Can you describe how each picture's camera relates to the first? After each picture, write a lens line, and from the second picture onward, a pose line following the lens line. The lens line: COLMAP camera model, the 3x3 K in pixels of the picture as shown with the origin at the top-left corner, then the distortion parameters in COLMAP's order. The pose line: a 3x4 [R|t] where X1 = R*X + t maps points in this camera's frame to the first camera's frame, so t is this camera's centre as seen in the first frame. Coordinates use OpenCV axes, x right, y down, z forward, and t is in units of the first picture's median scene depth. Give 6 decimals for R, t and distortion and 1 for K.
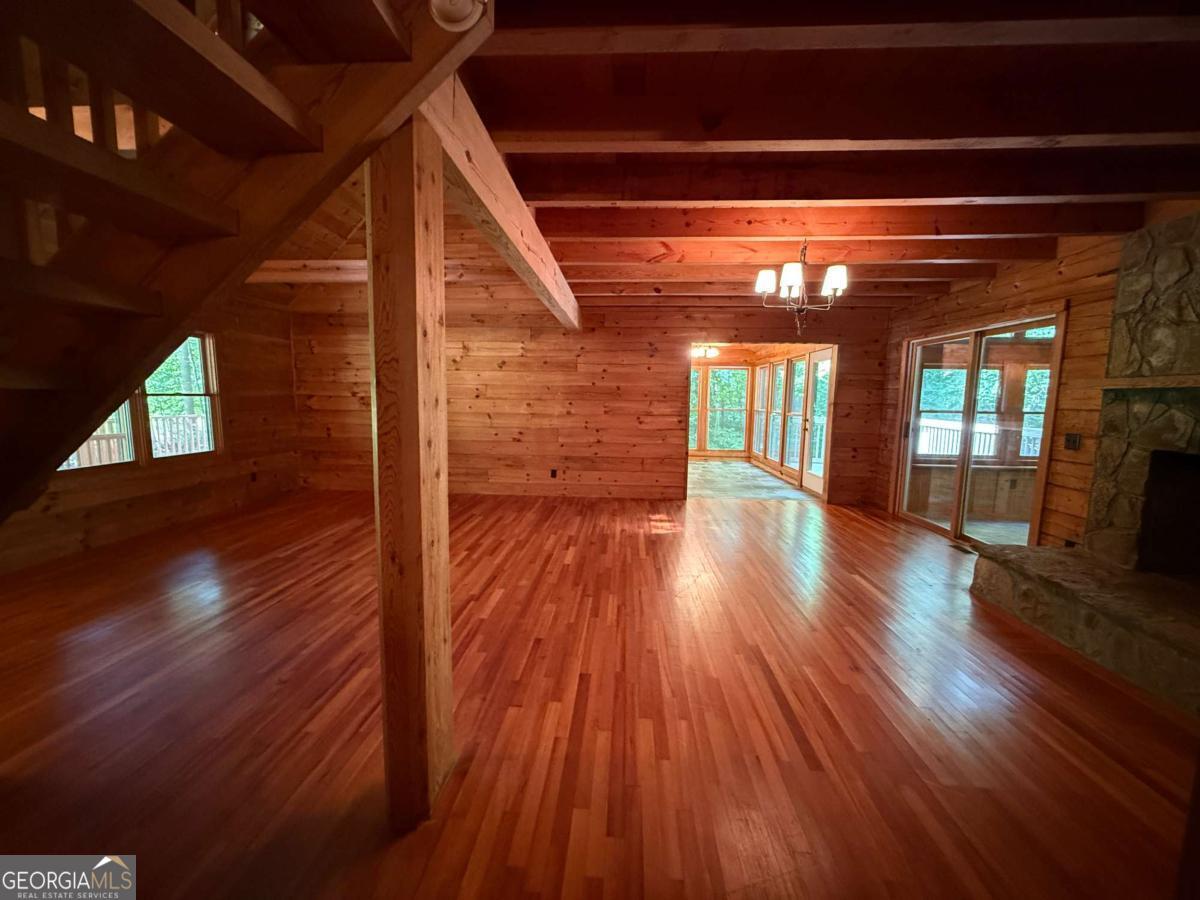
lens RADIAL K [[478.4, 0, 593.2], [0, 478.4, 449.9], [0, 0, 1]] dist [0.001345, -0.000317]
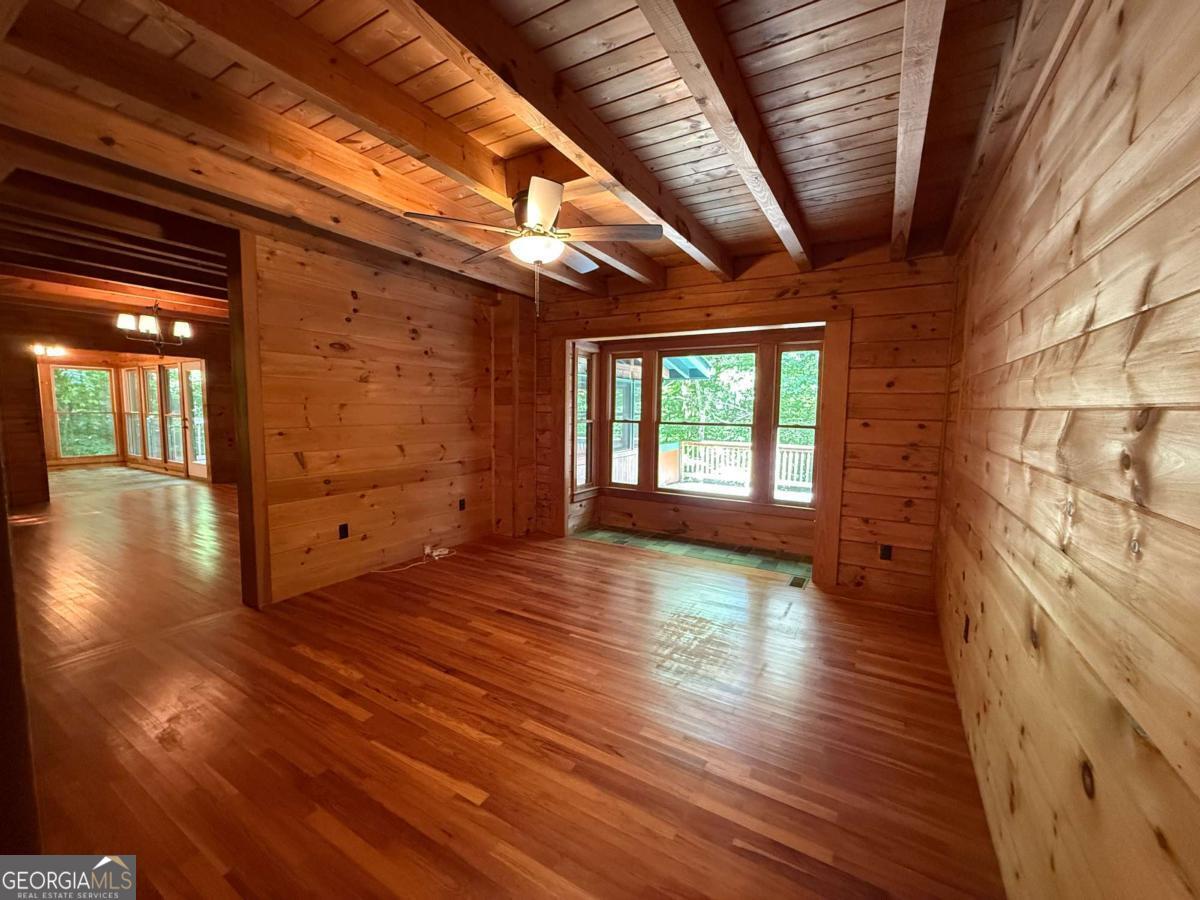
lens RADIAL K [[478.4, 0, 592.3], [0, 478.4, 451.3], [0, 0, 1]] dist [0.001345, -0.000317]
pose [[0.453001, -0.089085, 0.887048, -0.130250], [0.091068, 0.994414, 0.053361, 0.037812], [-0.886846, 0.056609, 0.458584, -0.362259]]
